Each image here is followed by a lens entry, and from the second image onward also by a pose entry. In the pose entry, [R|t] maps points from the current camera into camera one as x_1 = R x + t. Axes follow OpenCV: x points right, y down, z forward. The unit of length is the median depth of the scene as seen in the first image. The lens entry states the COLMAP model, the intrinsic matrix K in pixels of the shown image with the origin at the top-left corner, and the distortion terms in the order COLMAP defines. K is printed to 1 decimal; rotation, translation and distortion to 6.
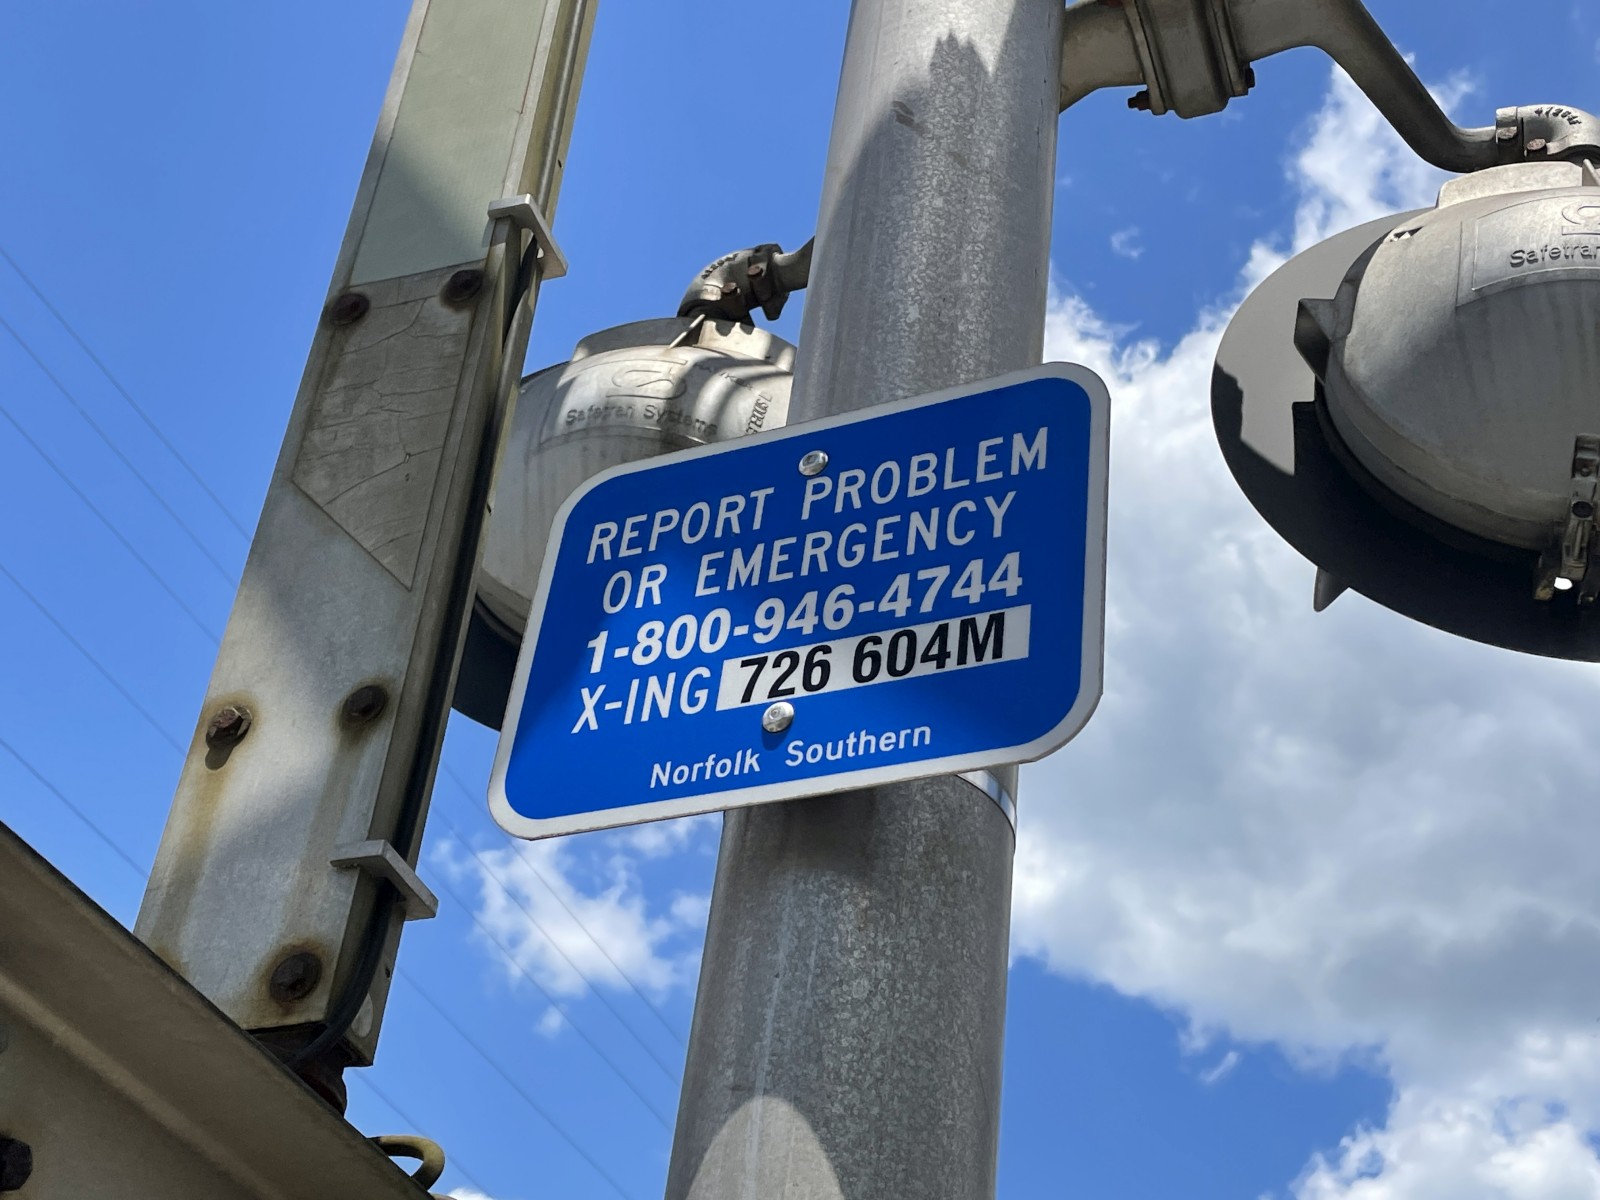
lens RADIAL K [[2076.6, 0, 818.2], [0, 2076.6, 629.6], [0, 0, 1]] dist [0.125337, -0.258660]
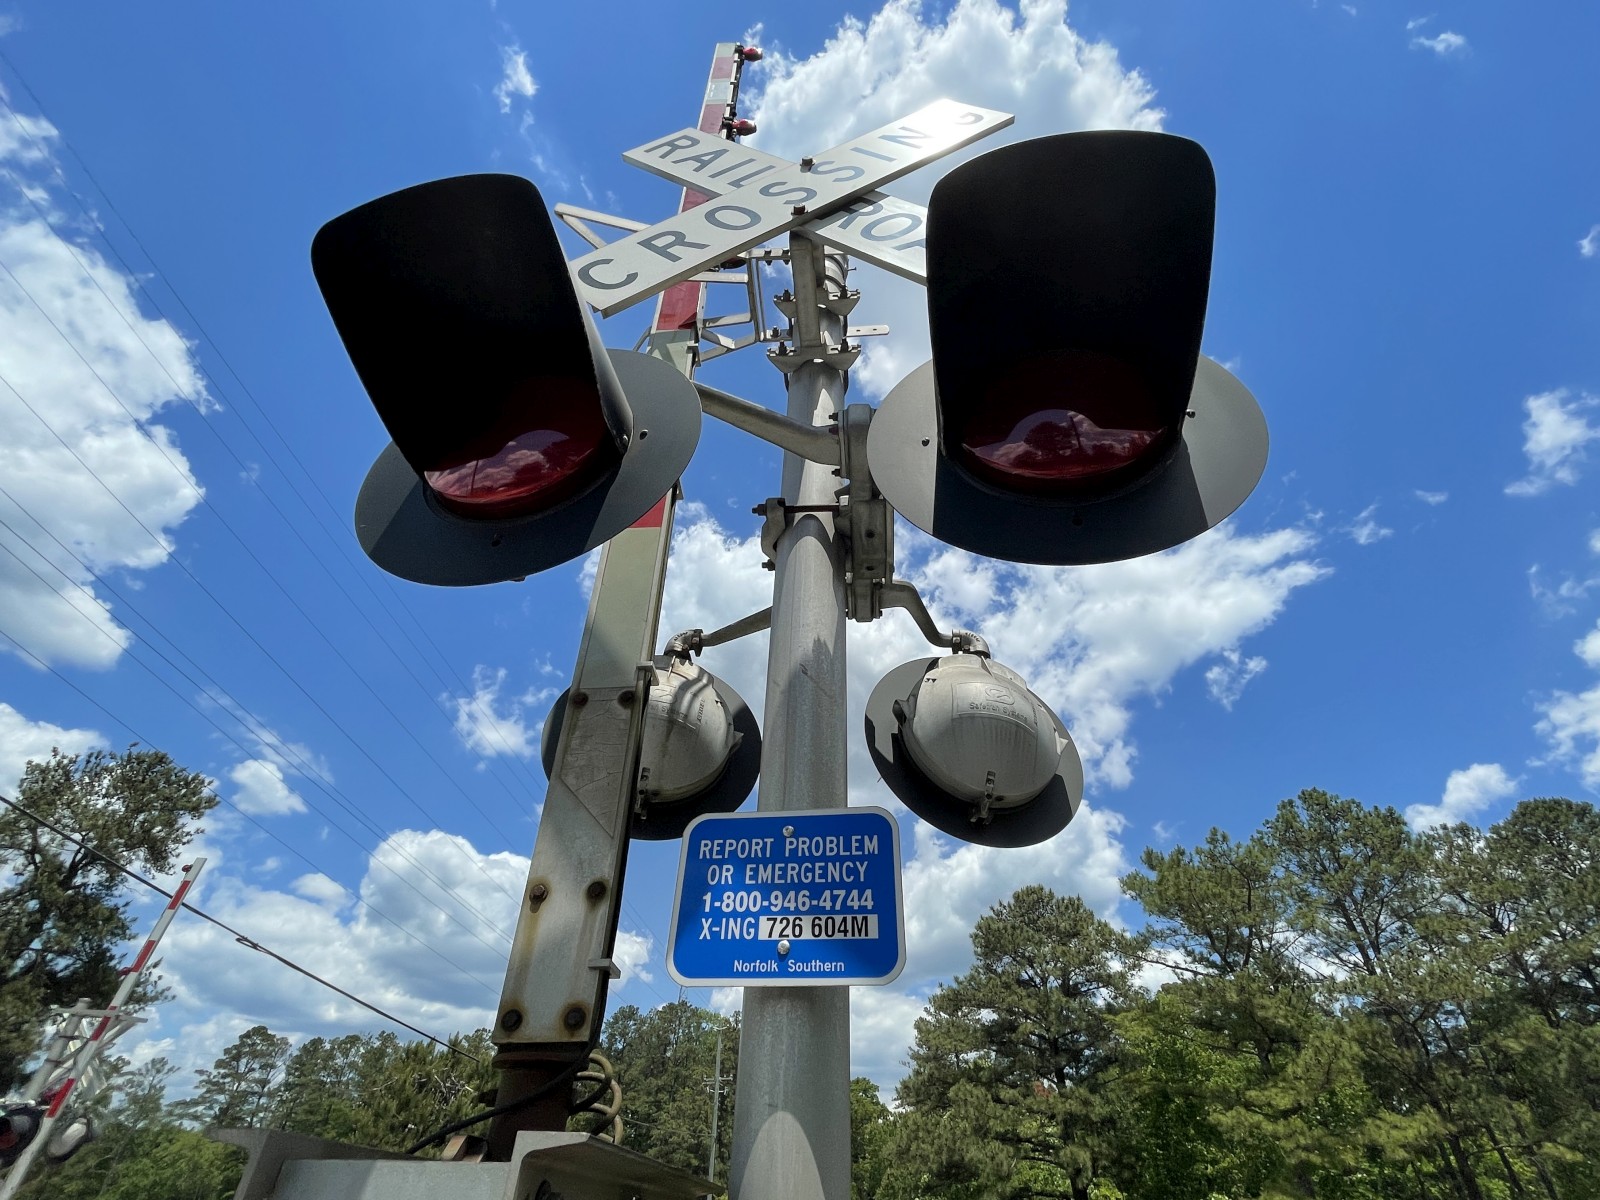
lens RADIAL K [[744.5, 0, 805.6], [0, 744.5, 605.5], [0, 0, 1]] dist [0.000565, -0.000872]
pose [[0.960307, 0.110420, 0.256158, -0.282491], [-0.099712, 0.993525, -0.054463, -0.343736], [-0.260514, 0.026759, 0.965099, 0.013708]]
